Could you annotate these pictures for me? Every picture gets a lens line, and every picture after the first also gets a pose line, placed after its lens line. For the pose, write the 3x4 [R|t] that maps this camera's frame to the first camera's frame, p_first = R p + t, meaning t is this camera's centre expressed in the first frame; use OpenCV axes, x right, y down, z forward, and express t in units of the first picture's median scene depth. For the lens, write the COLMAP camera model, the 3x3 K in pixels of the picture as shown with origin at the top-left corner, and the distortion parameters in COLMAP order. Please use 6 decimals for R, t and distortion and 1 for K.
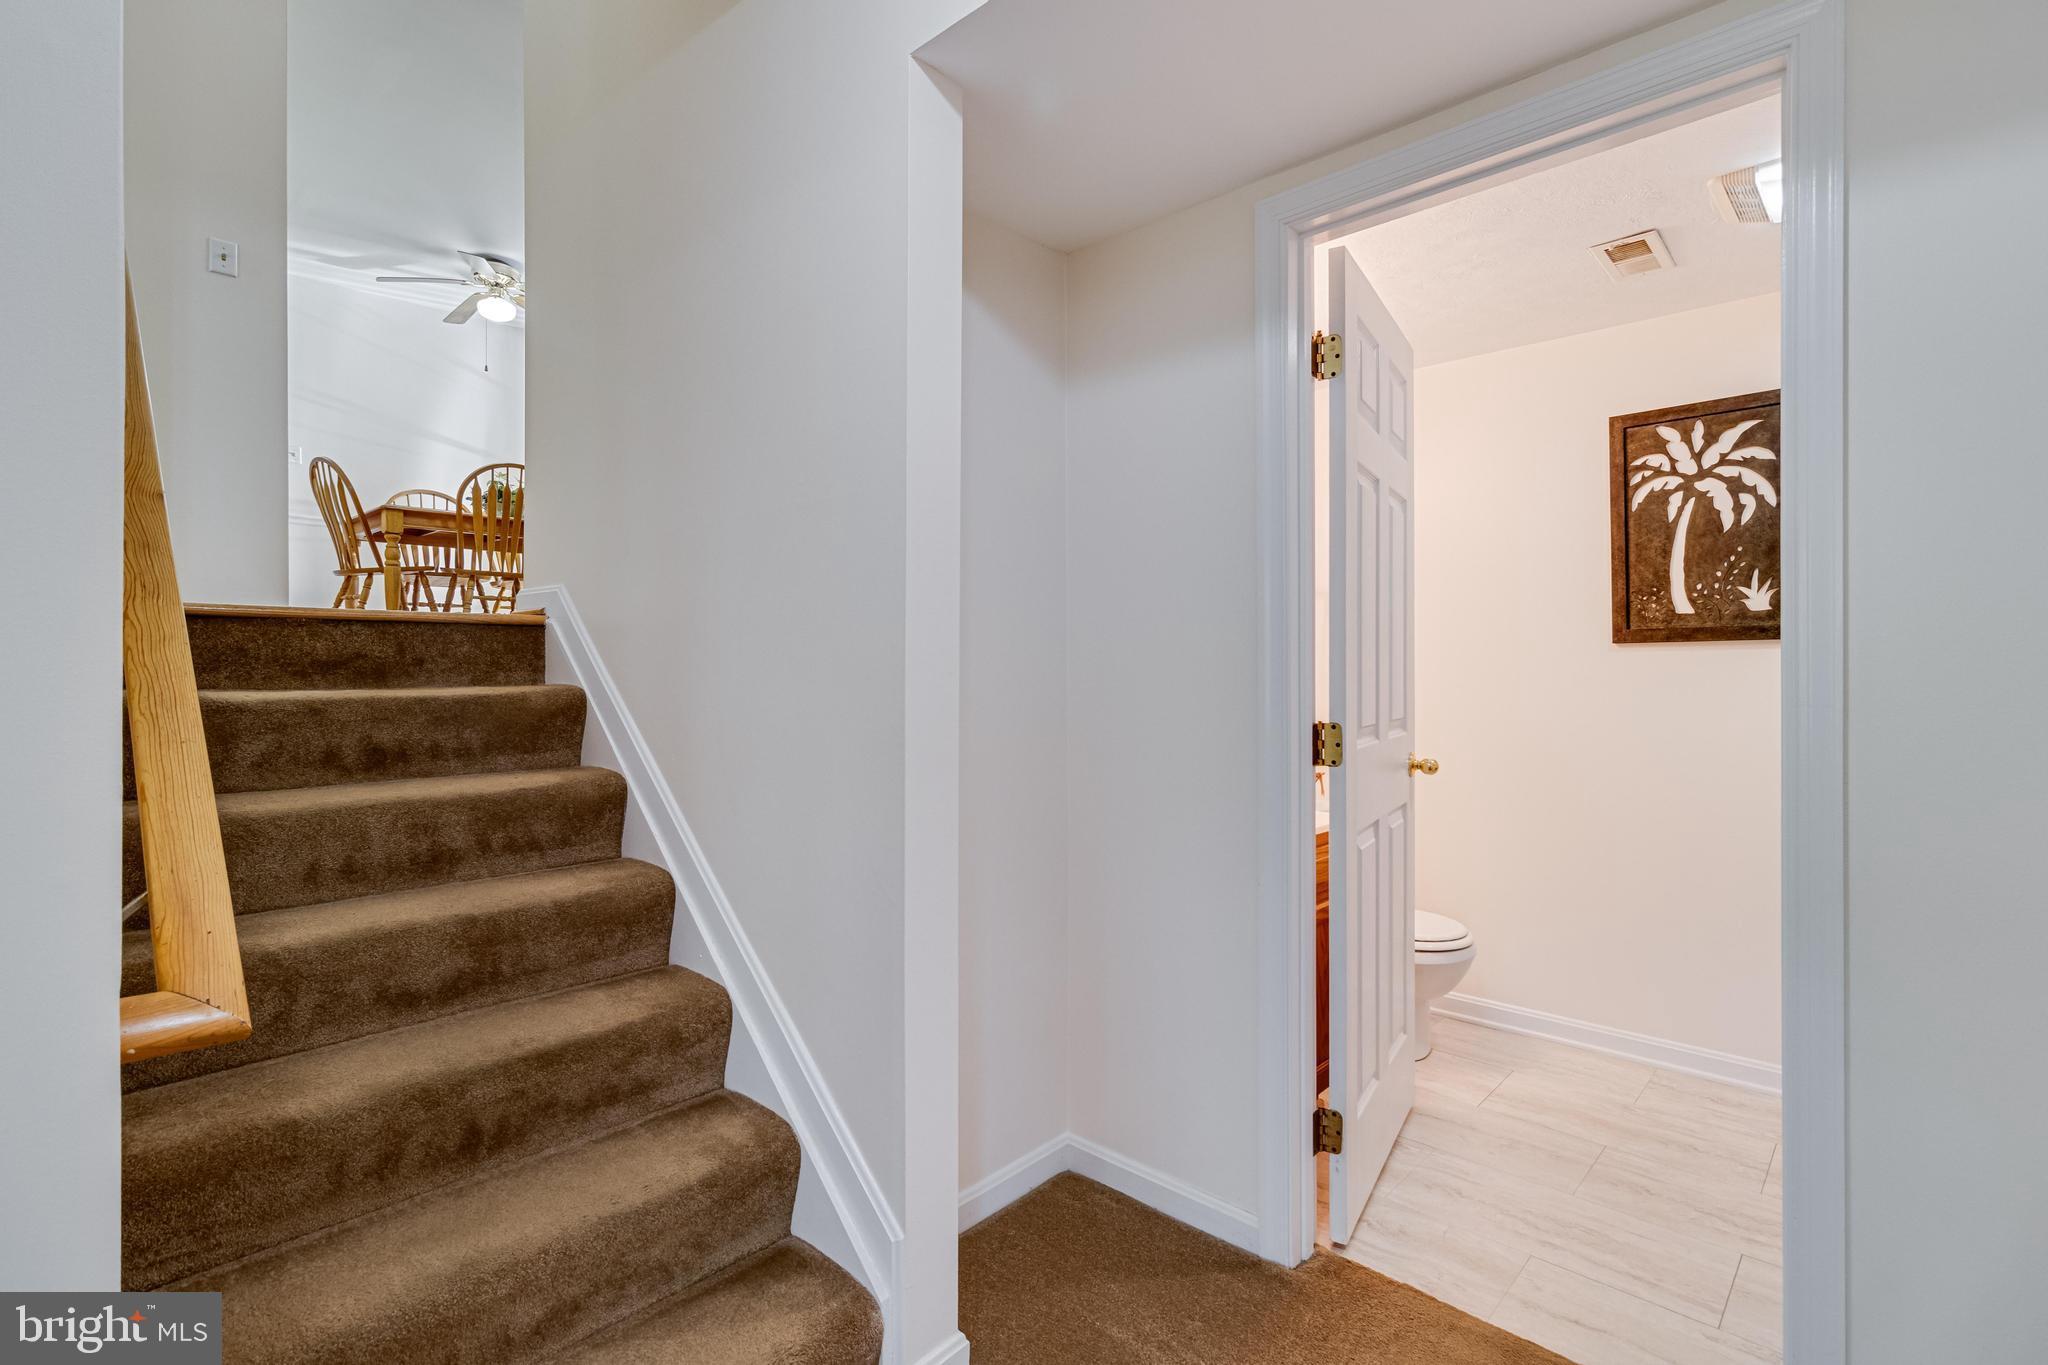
lens RADIAL K [[946.1, 0, 1035.1], [0, 946.1, 669.5], [0, 0, 1]] dist [0.002992, -0.001503]
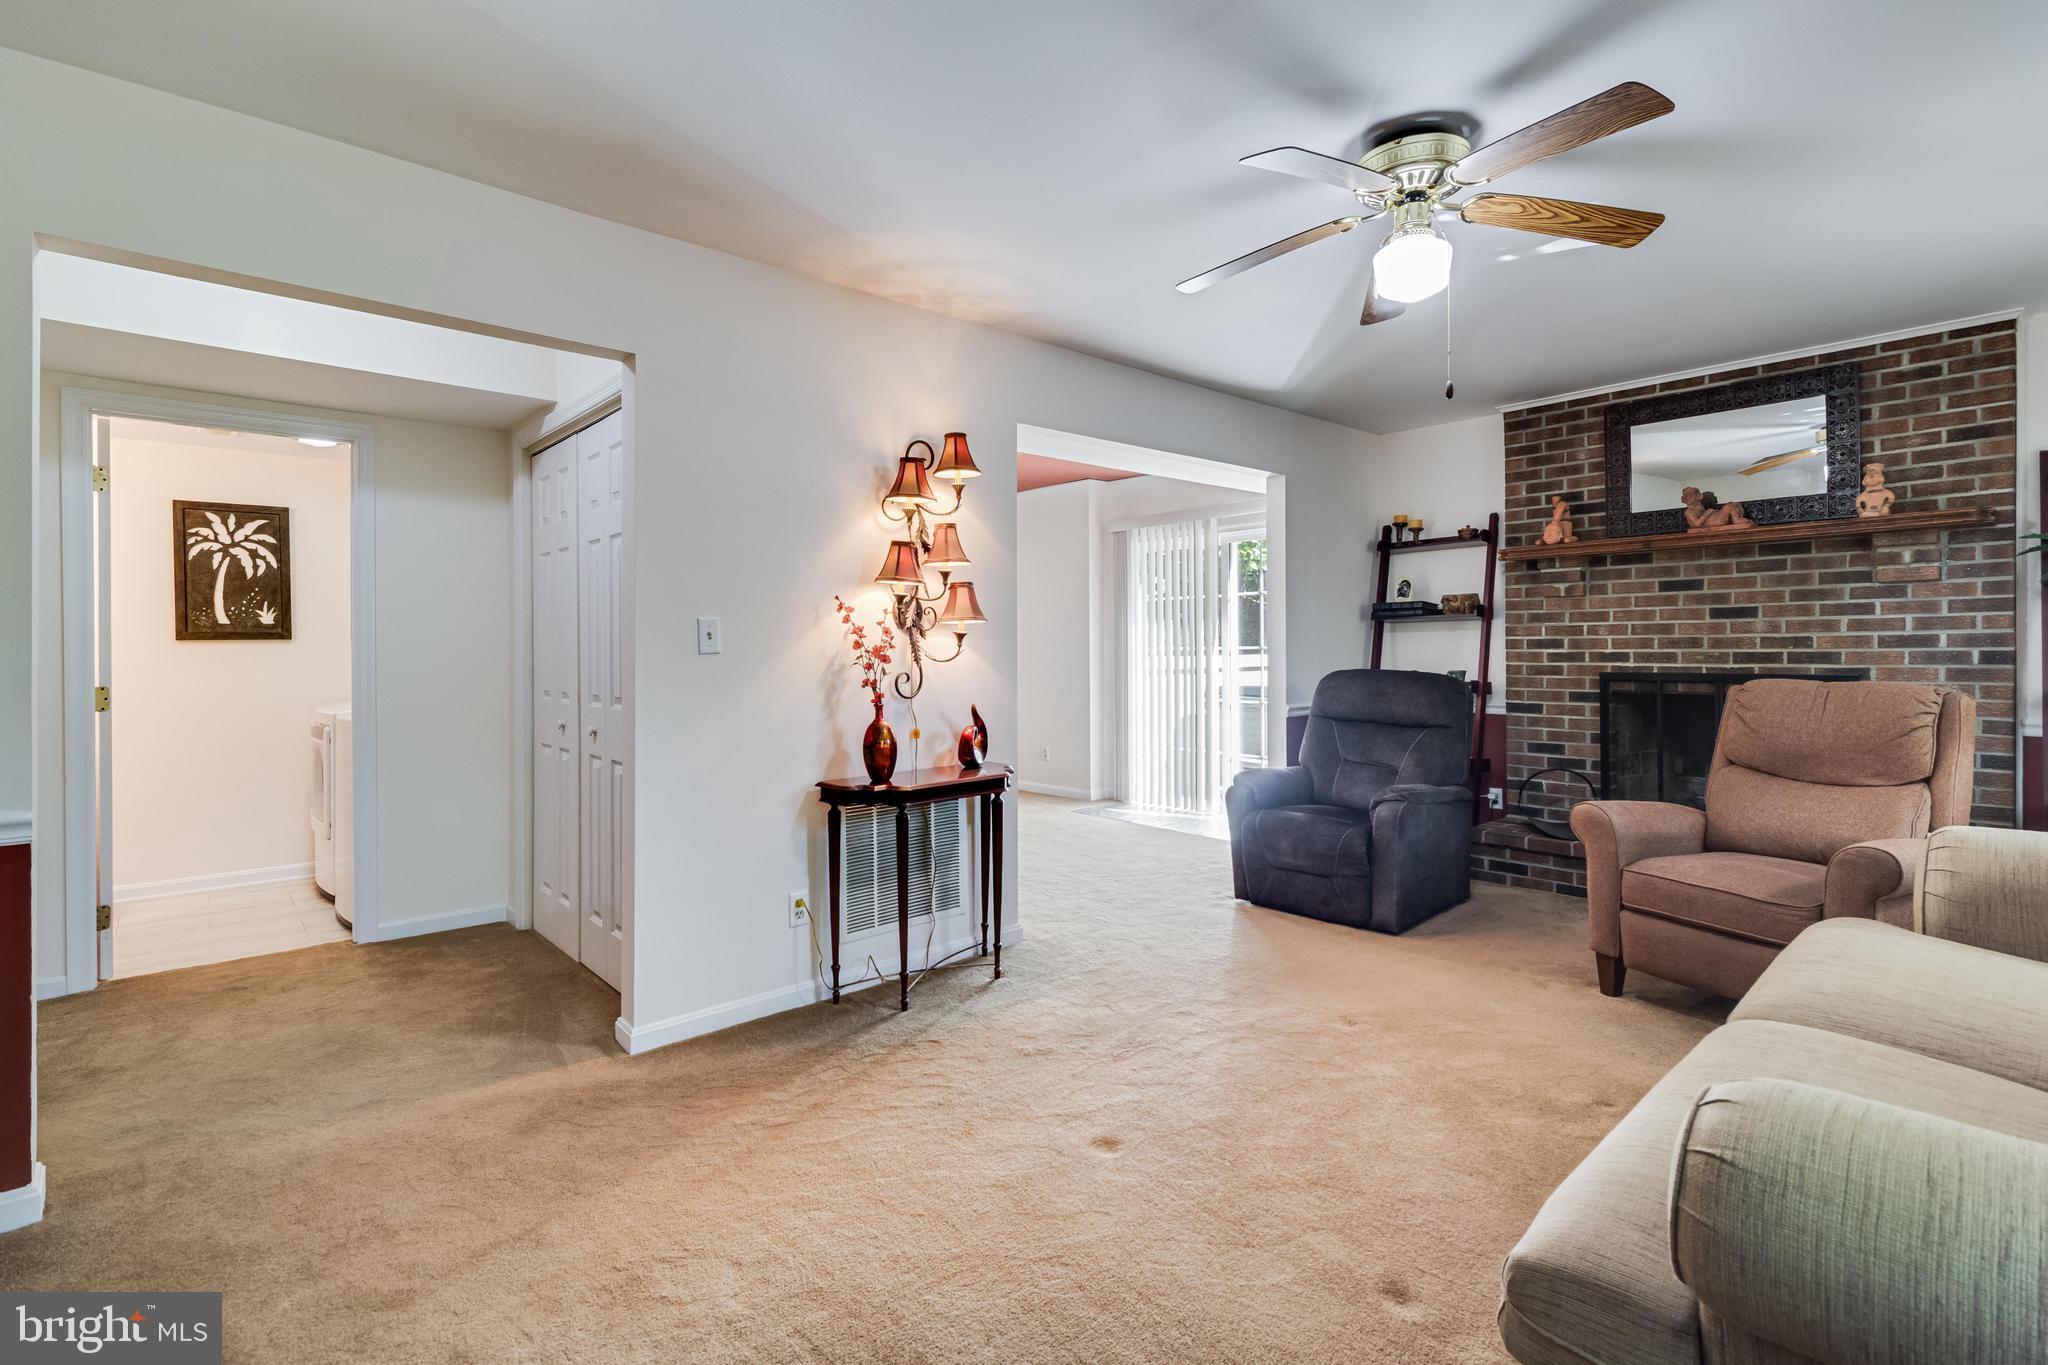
lens RADIAL K [[946.1, 0, 1005.8], [0, 946.1, 652.7], [0, 0, 1]] dist [0.002992, -0.001503]
pose [[0.113394, -0.006695, 0.993528, -0.870641], [0.008998, 0.999943, 0.005711, -0.003306], [-0.993509, 0.008292, 0.113447, -0.611923]]
